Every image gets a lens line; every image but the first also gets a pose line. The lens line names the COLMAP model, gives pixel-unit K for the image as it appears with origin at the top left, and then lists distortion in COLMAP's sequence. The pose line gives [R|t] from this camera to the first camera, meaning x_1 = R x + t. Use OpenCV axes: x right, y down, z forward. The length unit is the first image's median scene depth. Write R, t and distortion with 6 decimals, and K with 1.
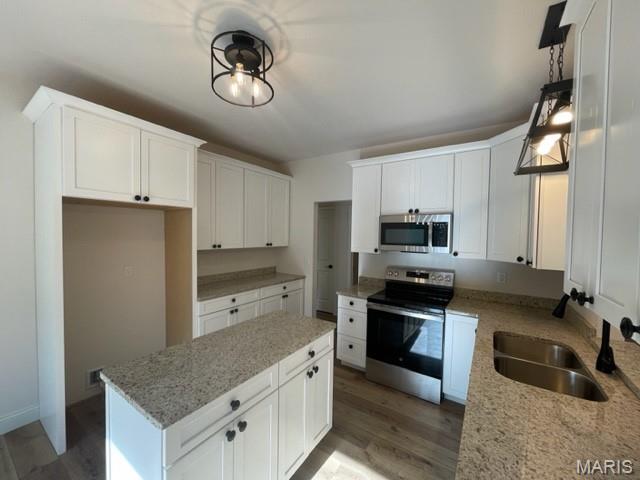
lens RADIAL K [[257.6, 0, 318.6], [0, 257.6, 241.3], [0, 0, 1]] dist [0.000183, 0.000317]
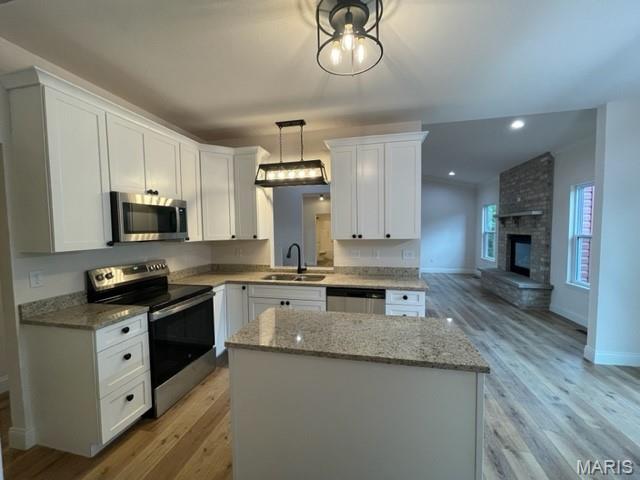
lens RADIAL K [[257.6, 0, 321.2], [0, 257.6, 238.3], [0, 0, 1]] dist [0.000183, 0.000317]
pose [[-0.344563, -0.071084, 0.936068, -0.595819], [0.023507, 0.996163, 0.084301, -0.024321], [-0.938469, 0.051051, -0.341569, 0.741157]]
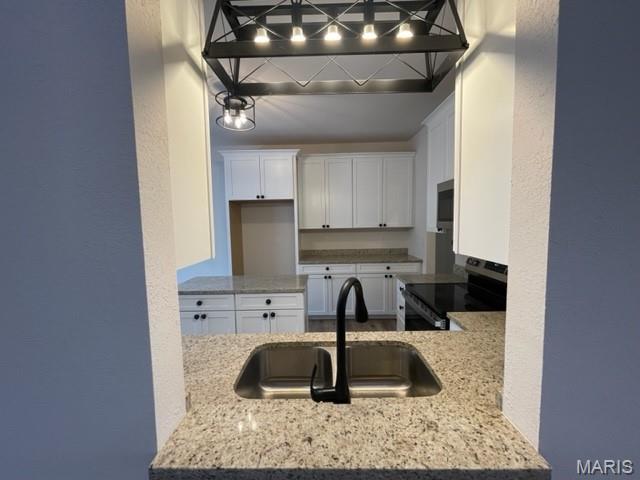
lens RADIAL K [[257.6, 0, 319.2], [0, 257.6, 242.6], [0, 0, 1]] dist [0.000183, 0.000317]
pose [[0.539968, 0.042190, -0.840627, 0.708711], [0.003889, 0.998607, 0.052616, 0.034495], [0.841676, -0.031680, 0.539052, 0.291097]]
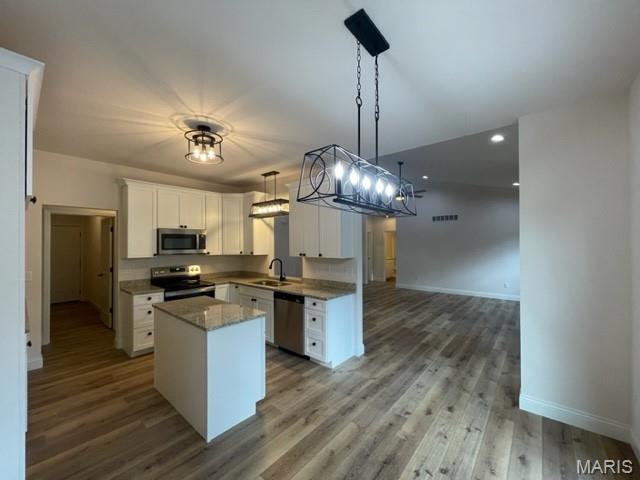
lens RADIAL K [[257.6, 0, 322.4], [0, 257.6, 238.1], [0, 0, 1]] dist [0.000183, 0.000317]
pose [[0.127400, -0.016398, 0.991716, -0.982202], [0.032814, 0.999386, 0.012309, -0.041452], [-0.991308, 0.030974, 0.127860, -0.000010]]
